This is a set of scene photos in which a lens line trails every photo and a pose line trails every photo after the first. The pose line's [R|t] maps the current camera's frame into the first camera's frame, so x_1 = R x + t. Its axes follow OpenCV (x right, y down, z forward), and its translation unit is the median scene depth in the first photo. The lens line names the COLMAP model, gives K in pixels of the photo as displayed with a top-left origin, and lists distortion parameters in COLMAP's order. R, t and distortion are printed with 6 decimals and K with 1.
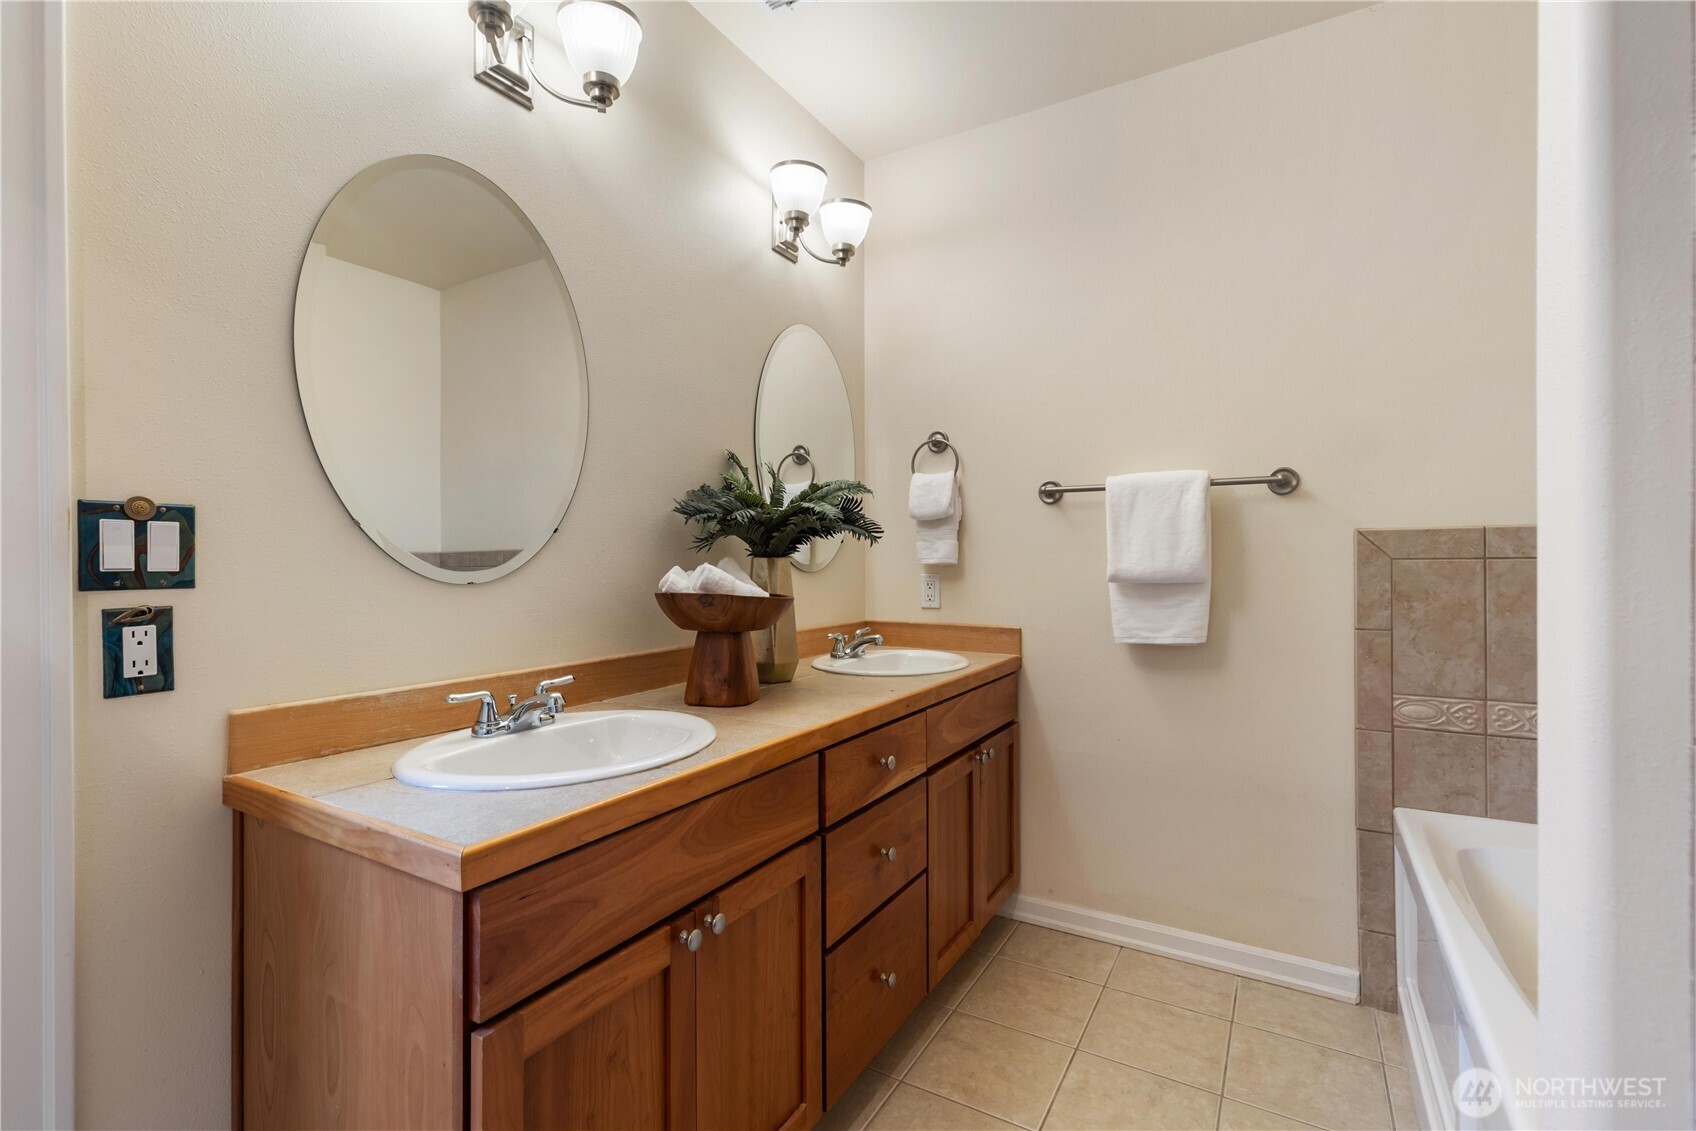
lens RADIAL K [[769.0, 0, 847.9], [0, 769.0, 560.9], [0, 0, 1]] dist [0.005016, 0.000399]
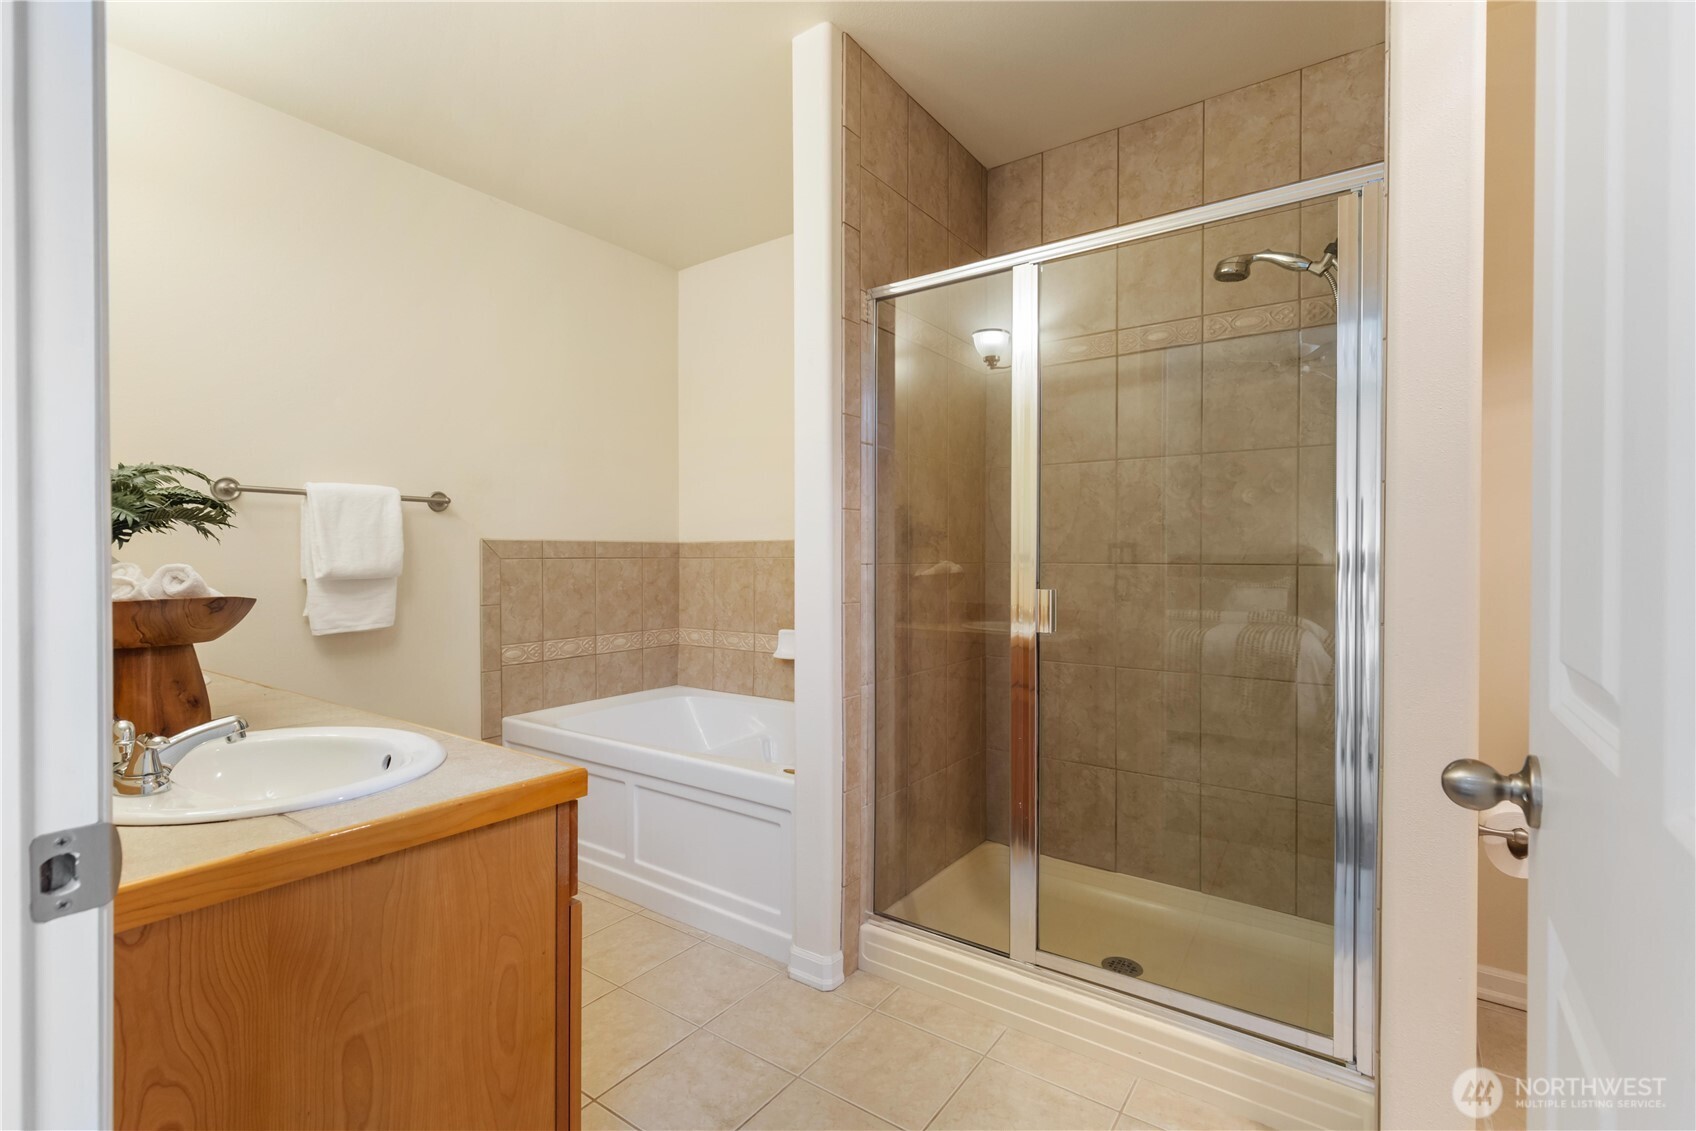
lens RADIAL K [[769.0, 0, 846.1], [0, 769.0, 563.2], [0, 0, 1]] dist [0.005016, 0.000399]
pose [[0.091613, -0.005856, 0.995777, -0.766428], [0.001201, 0.999983, 0.005770, -0.001425], [-0.995794, 0.000667, 0.091619, 0.162850]]
